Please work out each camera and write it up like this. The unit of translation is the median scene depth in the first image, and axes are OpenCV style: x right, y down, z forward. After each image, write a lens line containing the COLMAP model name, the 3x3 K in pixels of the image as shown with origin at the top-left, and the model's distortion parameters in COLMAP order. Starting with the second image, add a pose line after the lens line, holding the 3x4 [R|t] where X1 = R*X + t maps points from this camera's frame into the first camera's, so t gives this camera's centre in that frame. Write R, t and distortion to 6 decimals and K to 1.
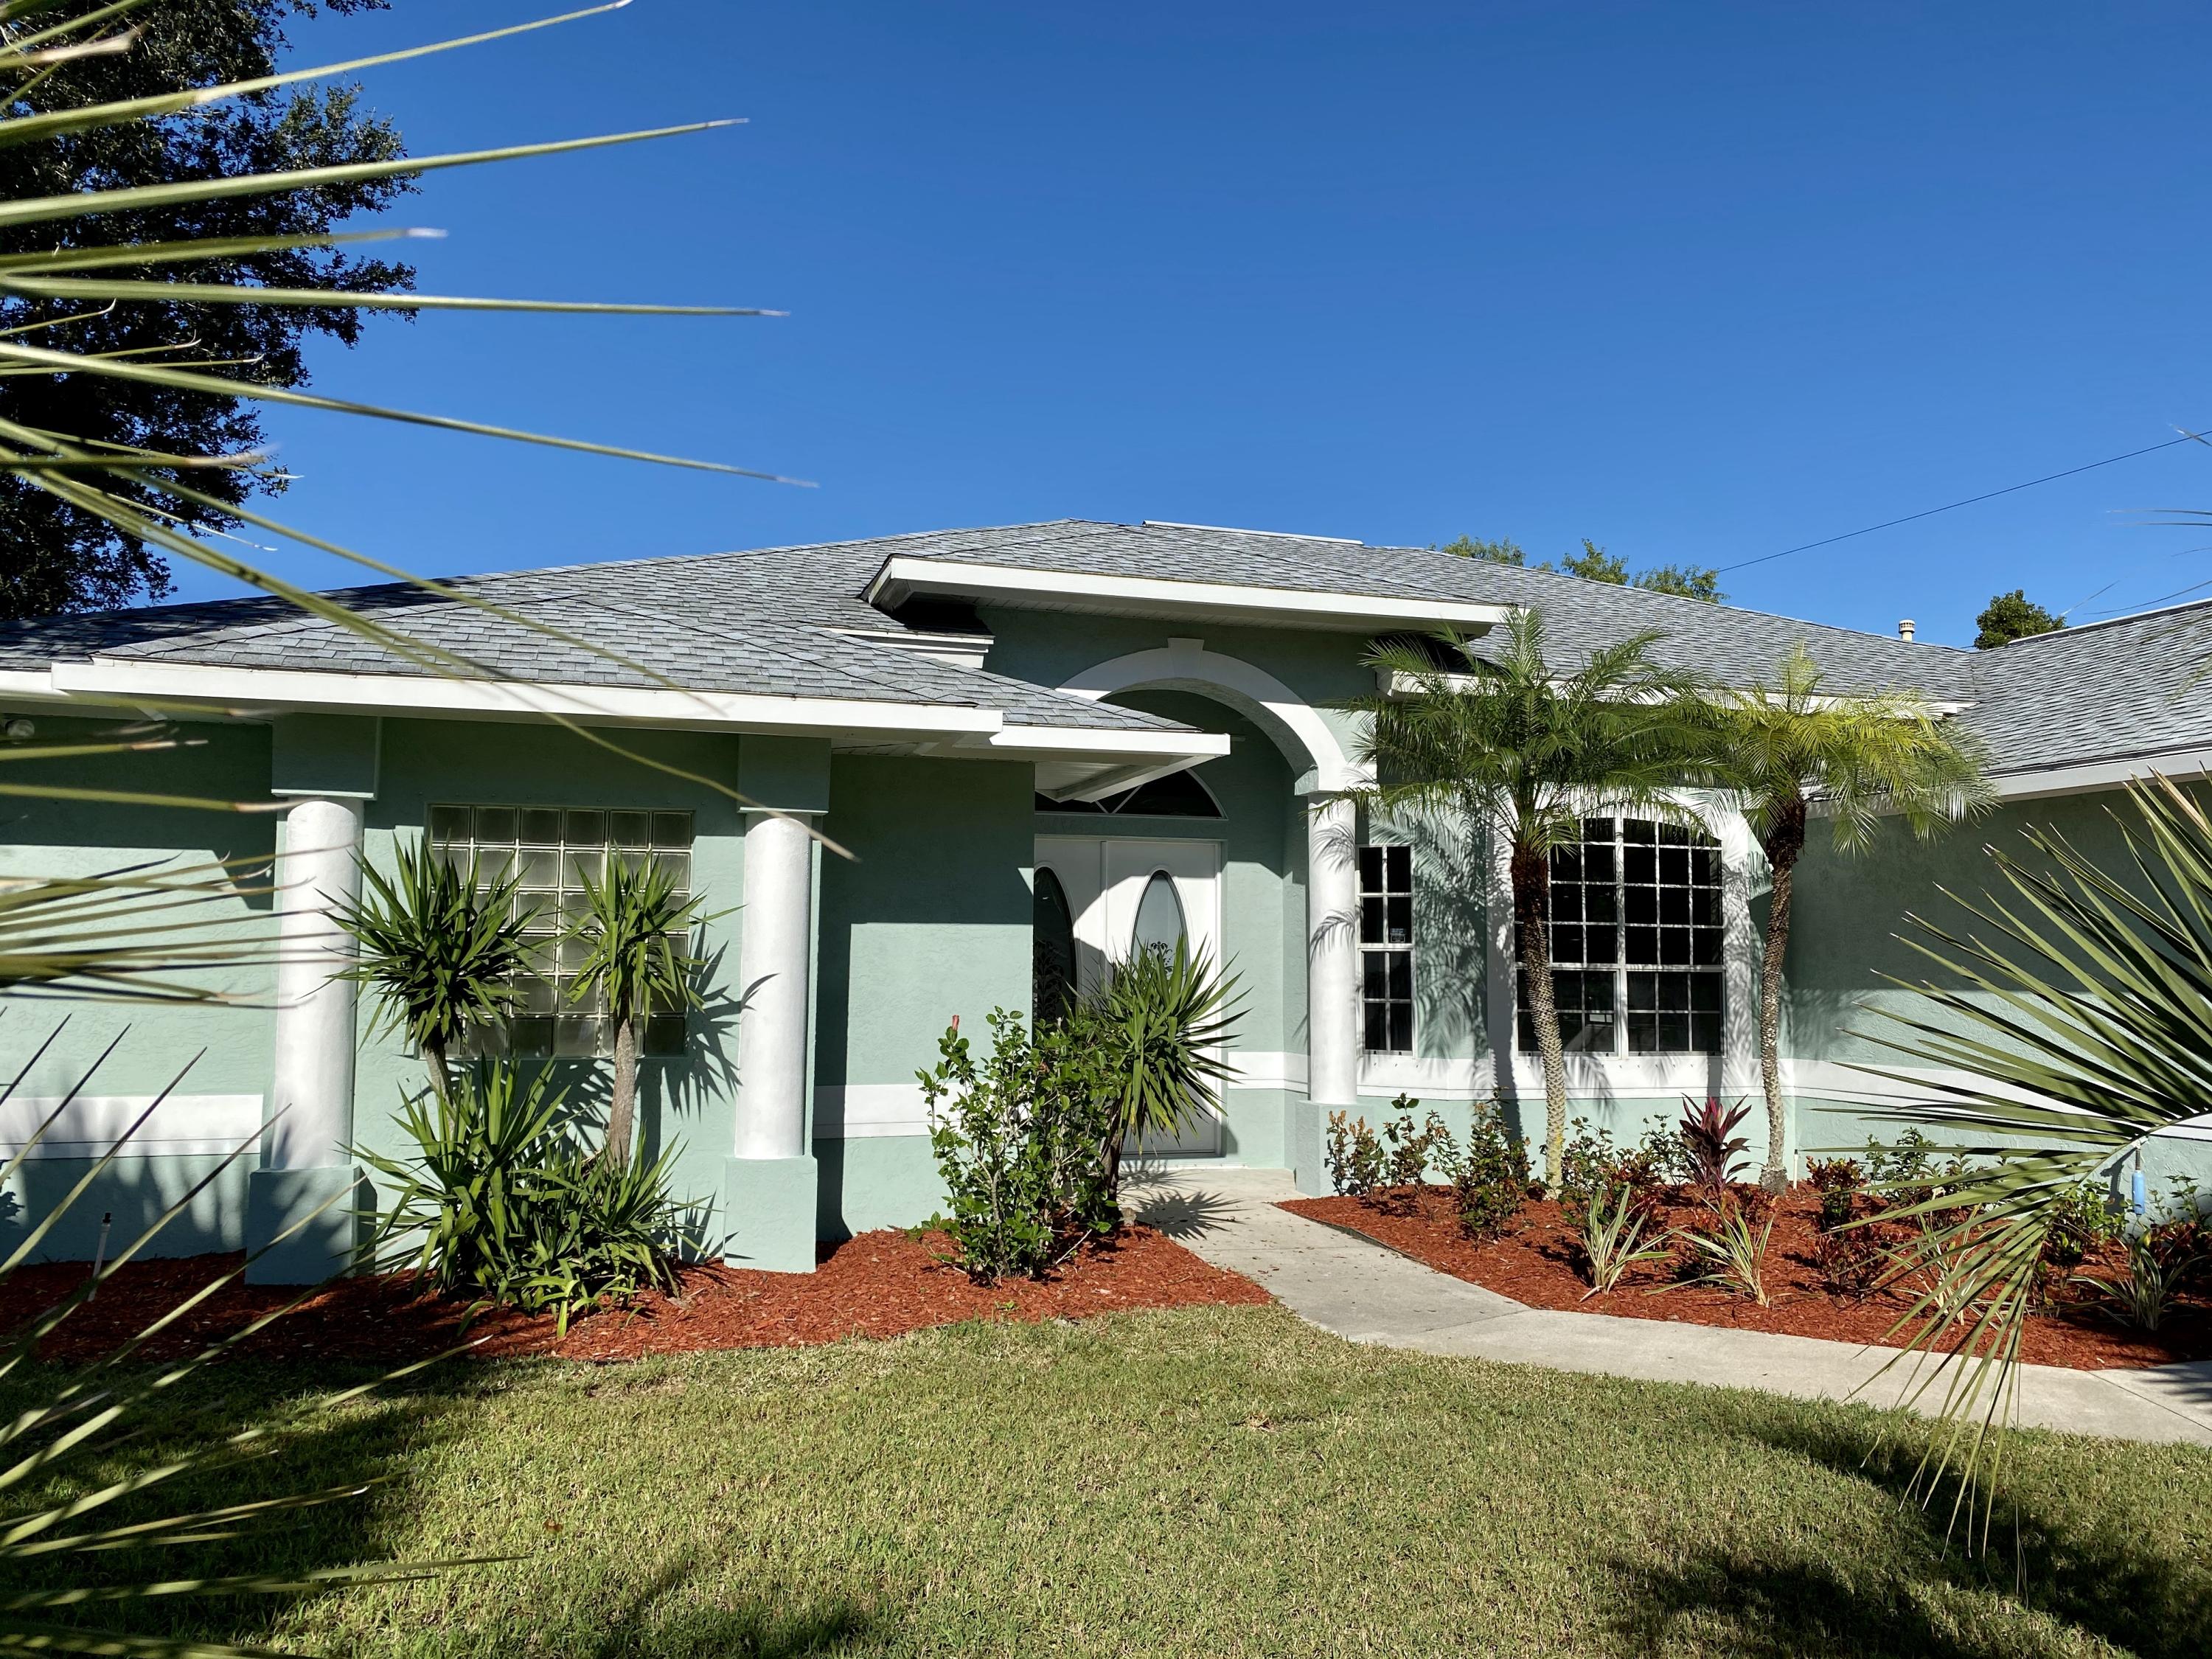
lens RADIAL K [[1658.3, 0, 1106.0], [0, 1658.3, 829.5], [0, 0, 1]] dist [0.077349, -0.113557]
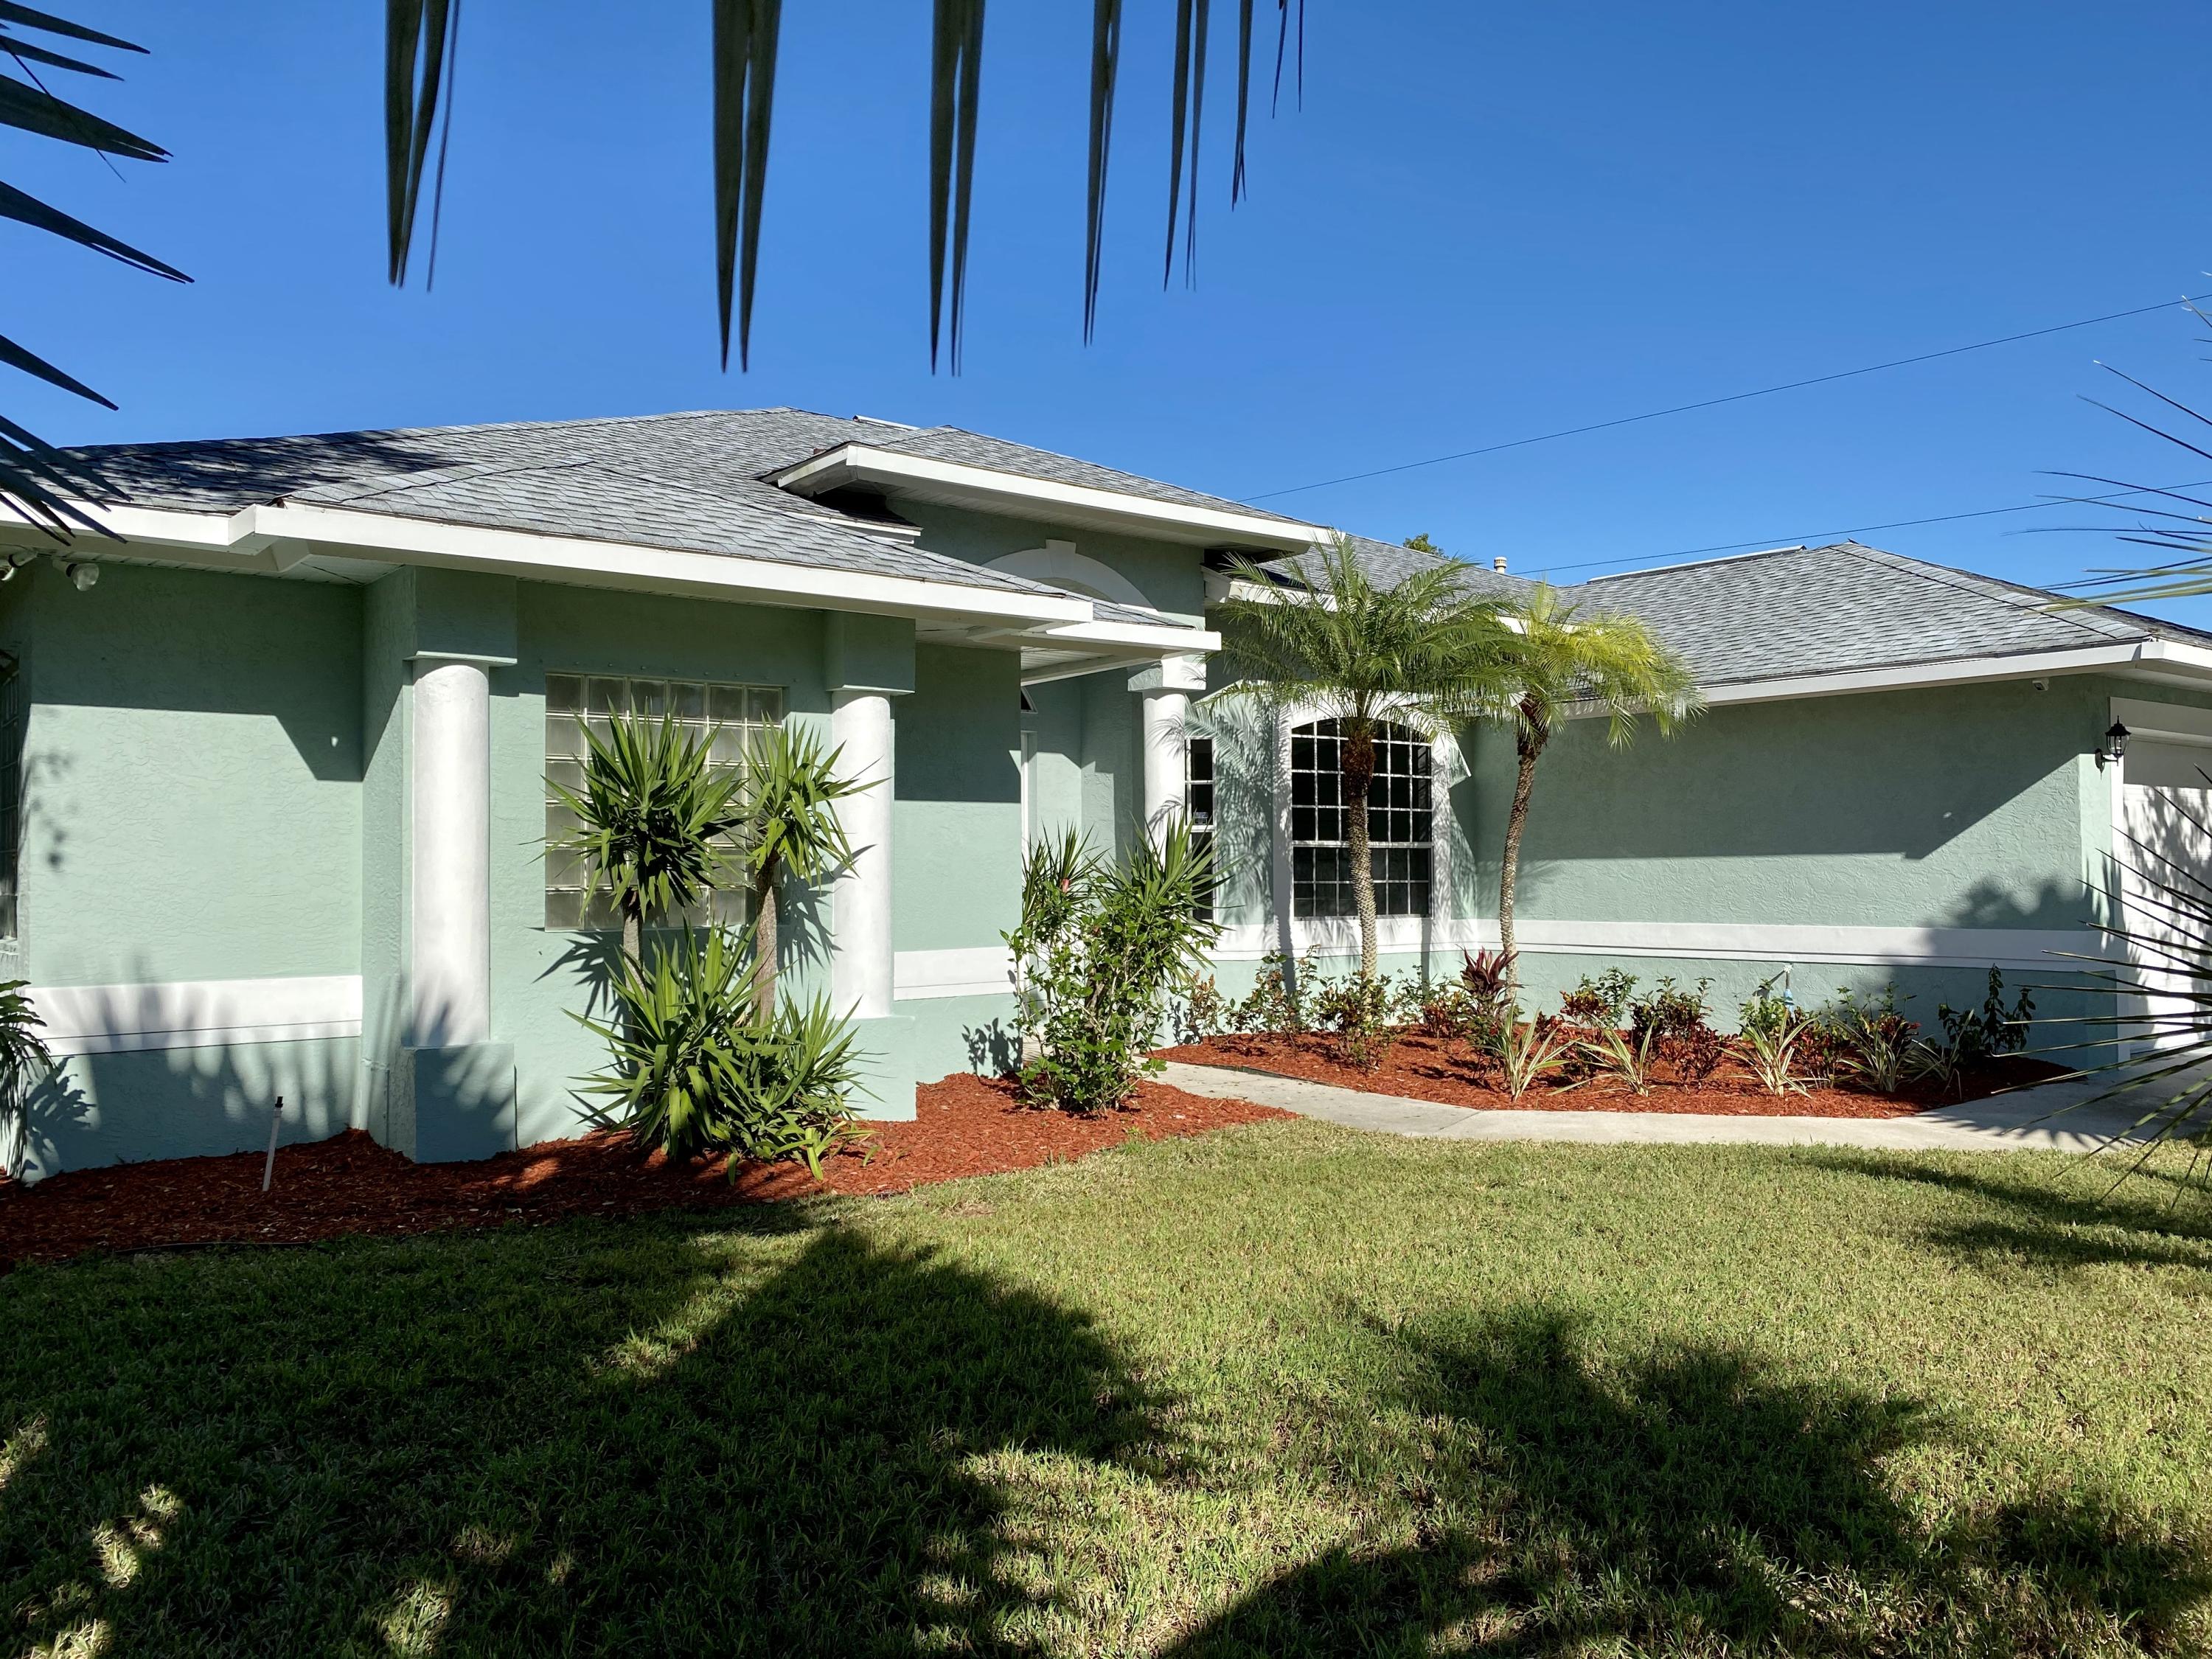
lens RADIAL K [[1658.3, 0, 1106.0], [0, 1658.3, 829.5], [0, 0, 1]] dist [0.077349, -0.113557]
pose [[0.931568, -0.005692, 0.363521, -0.294836], [-0.014761, 0.998461, 0.053459, 0.012715], [-0.363266, -0.055167, 0.930051, -0.019376]]
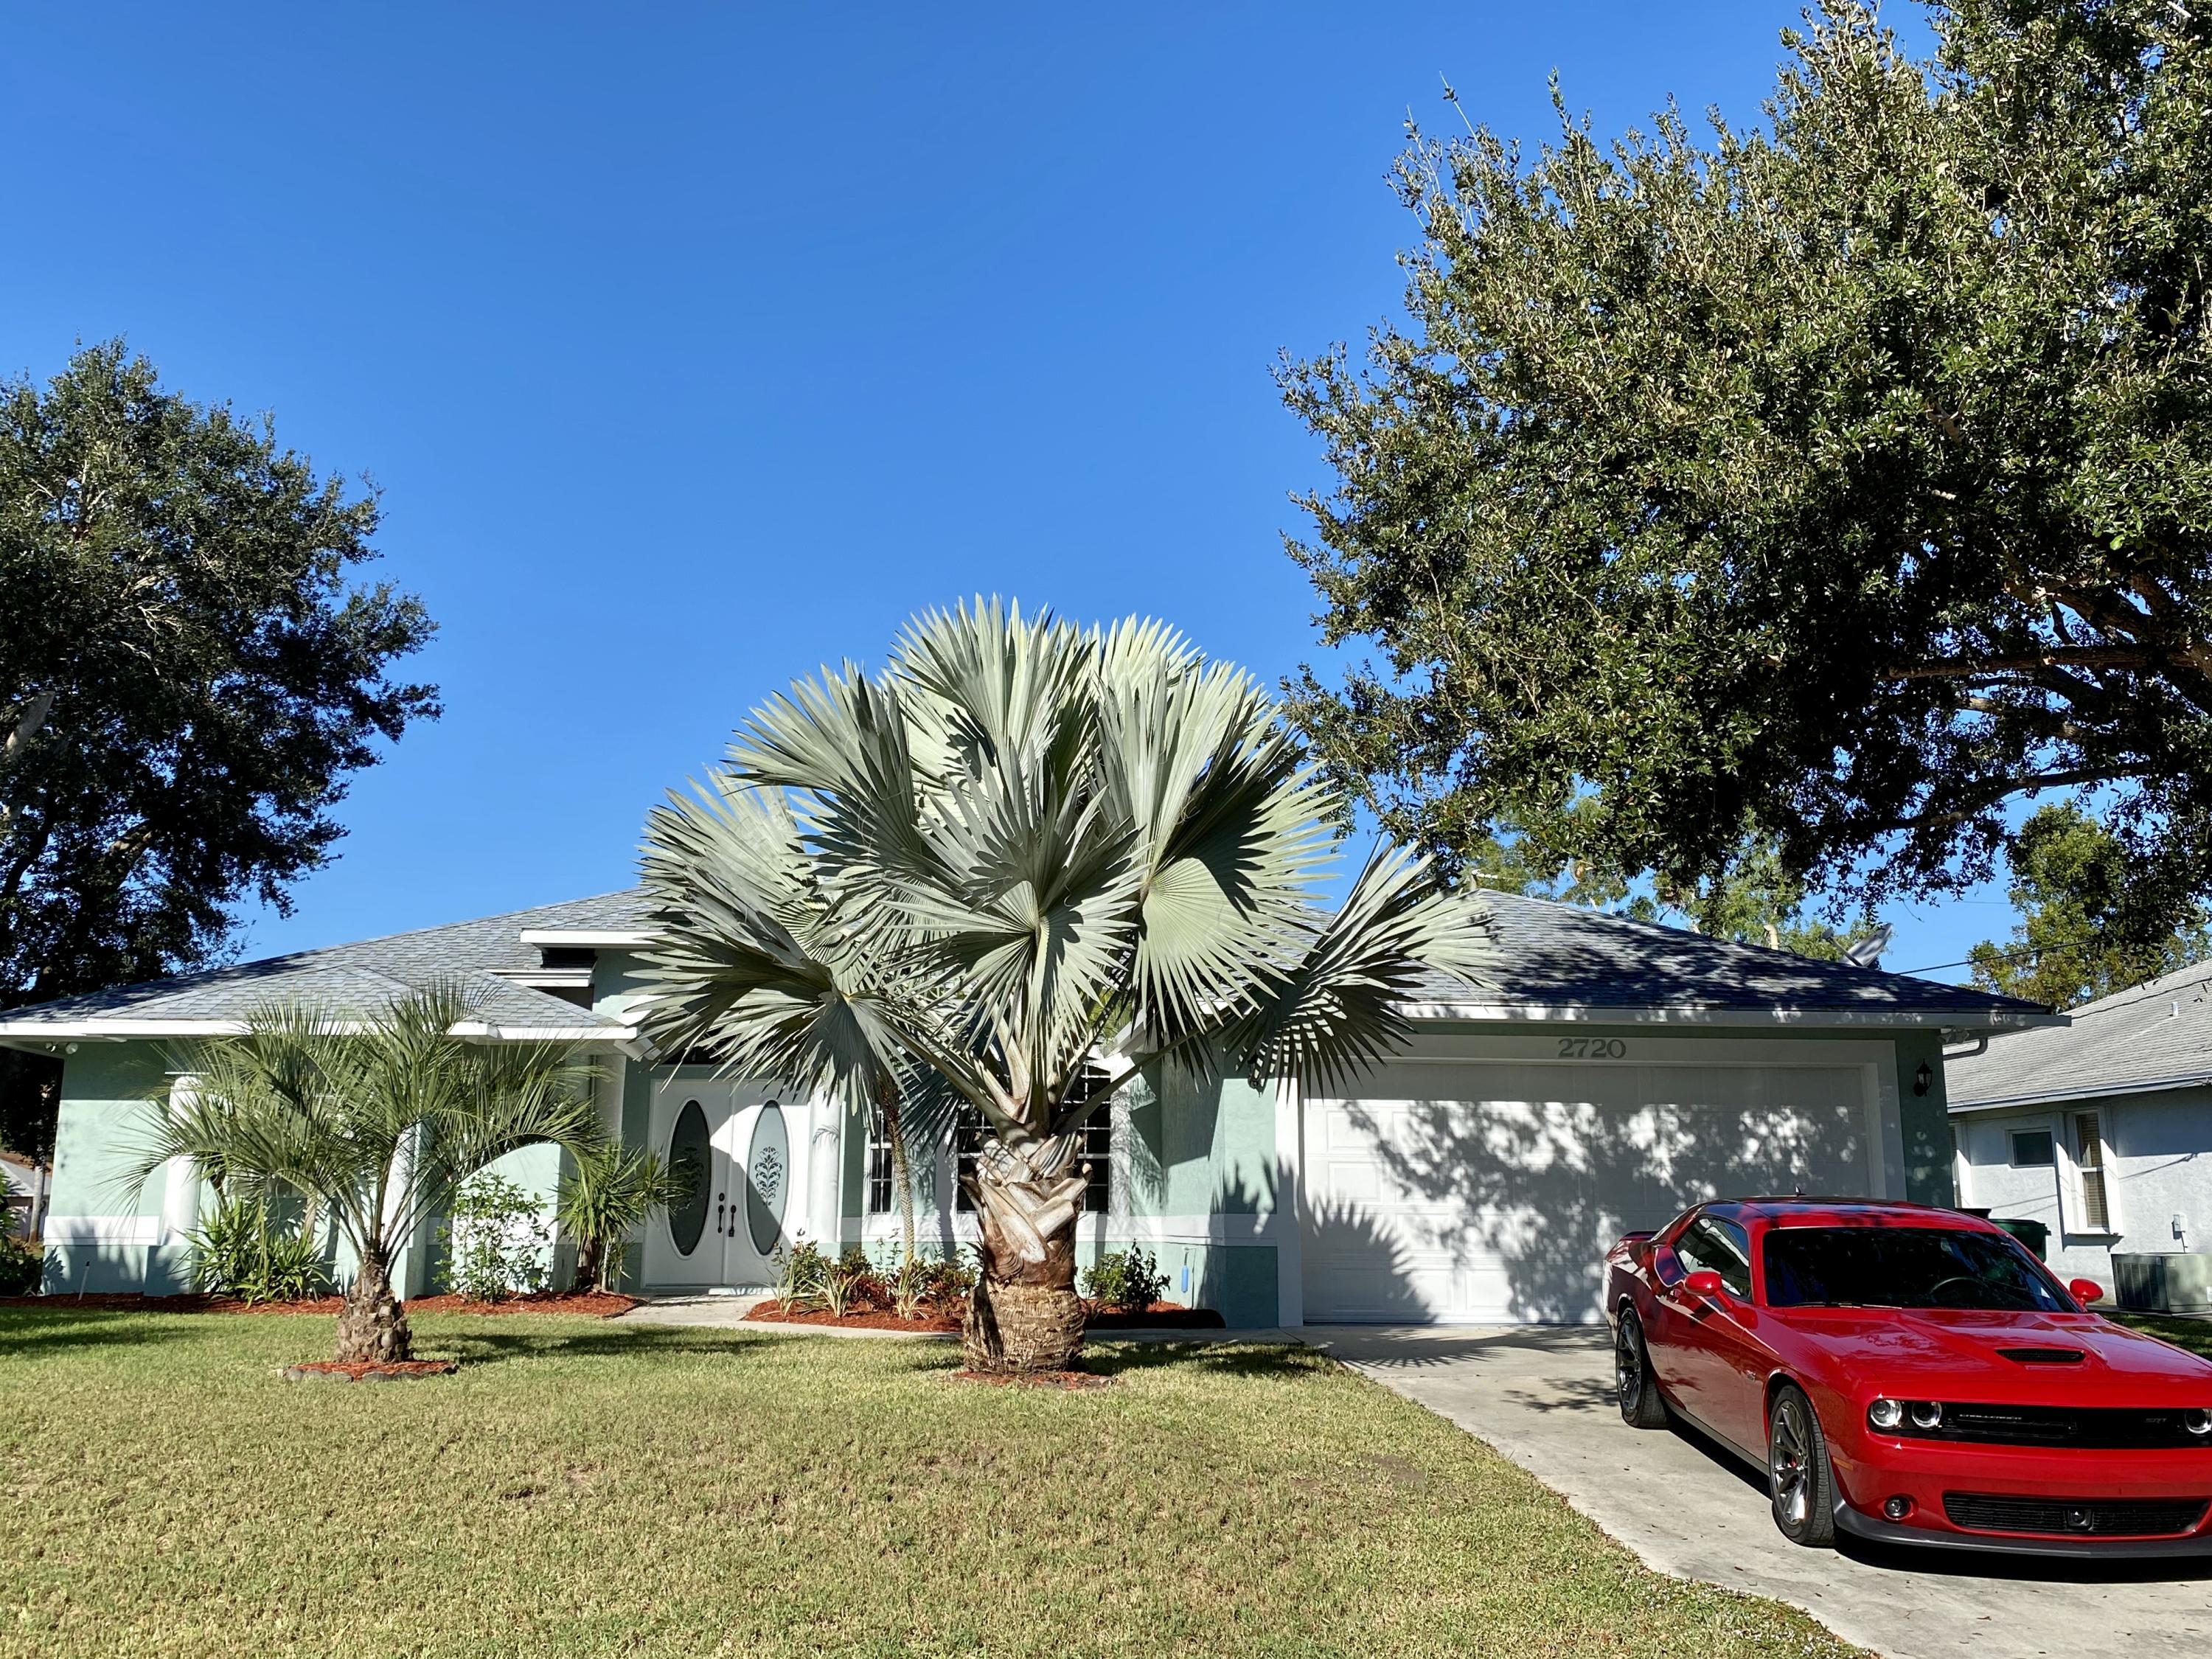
lens RADIAL K [[1957.1, 0, 1106.0], [0, 1957.1, 829.5], [0, 0, 1]] dist [0.007380, 0.004823]
pose [[0.979937, -0.051137, -0.192636, 0.764622], [0.027623, 0.992044, -0.122828, 0.006897], [0.197384, 0.115042, 0.973553, -0.813642]]
